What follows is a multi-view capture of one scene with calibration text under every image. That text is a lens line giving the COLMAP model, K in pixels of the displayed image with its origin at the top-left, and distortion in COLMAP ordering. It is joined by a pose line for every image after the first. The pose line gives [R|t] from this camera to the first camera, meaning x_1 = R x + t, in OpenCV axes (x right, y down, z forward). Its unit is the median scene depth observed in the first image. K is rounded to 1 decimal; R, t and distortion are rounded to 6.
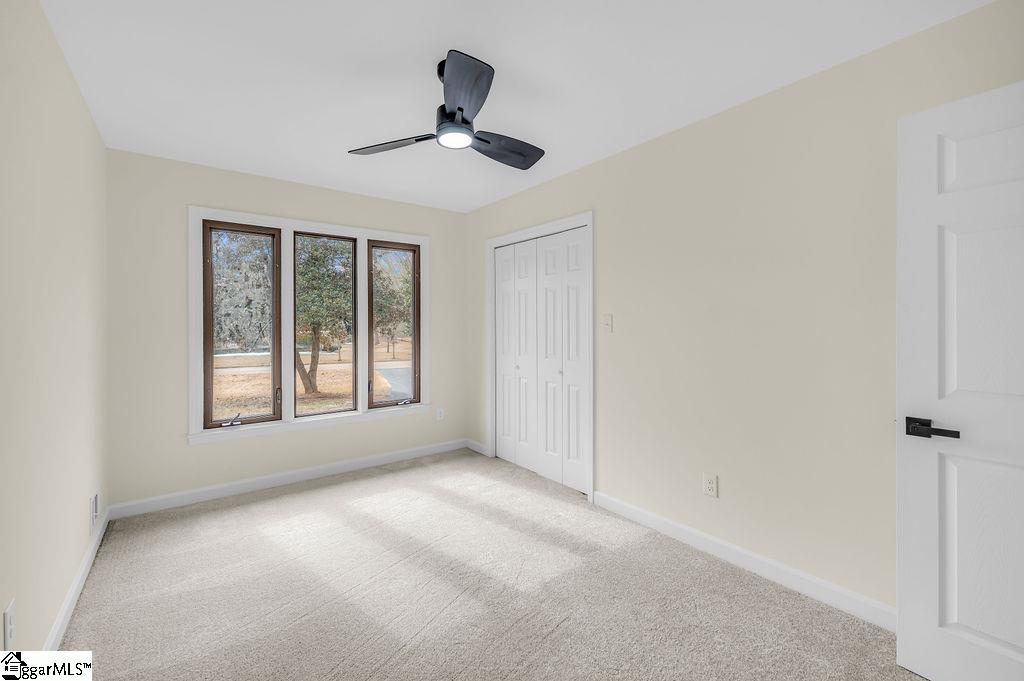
lens RADIAL K [[422.4, 0, 515.2], [0, 422.4, 326.6], [0, 0, 1]] dist [0.001227, 0.000019]
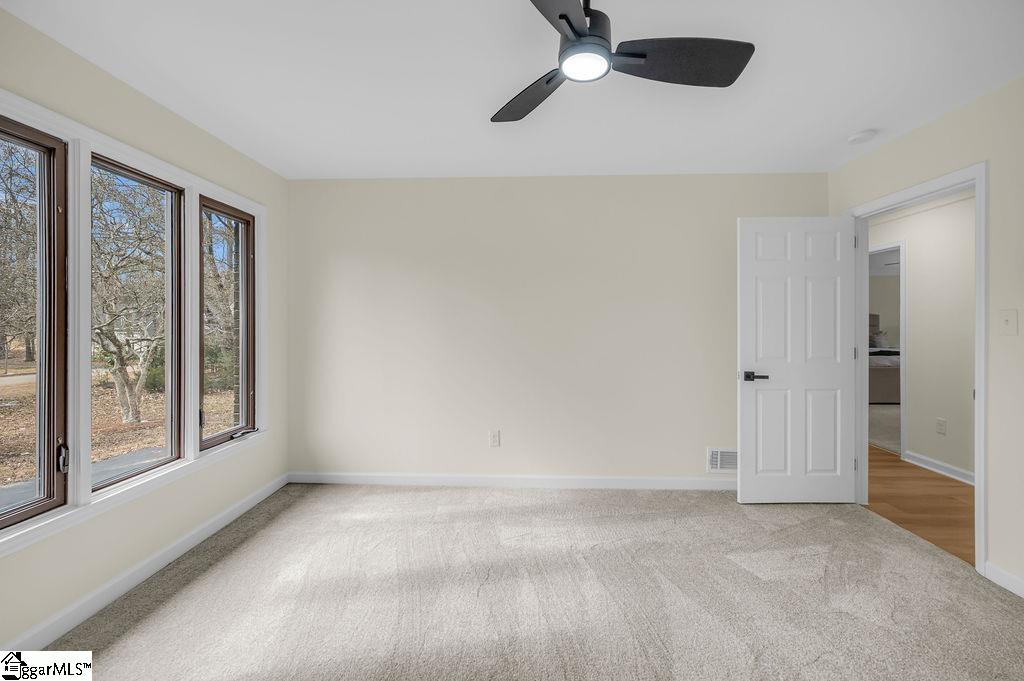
lens RADIAL K [[422.4, 0, 515.2], [0, 422.4, 326.6], [0, 0, 1]] dist [0.001227, 0.000019]
pose [[0.643944, 0.003345, 0.765065, -0.599945], [-0.003089, 0.999994, -0.001771, -0.001852], [-0.765066, -0.001223, 0.643951, 0.226625]]
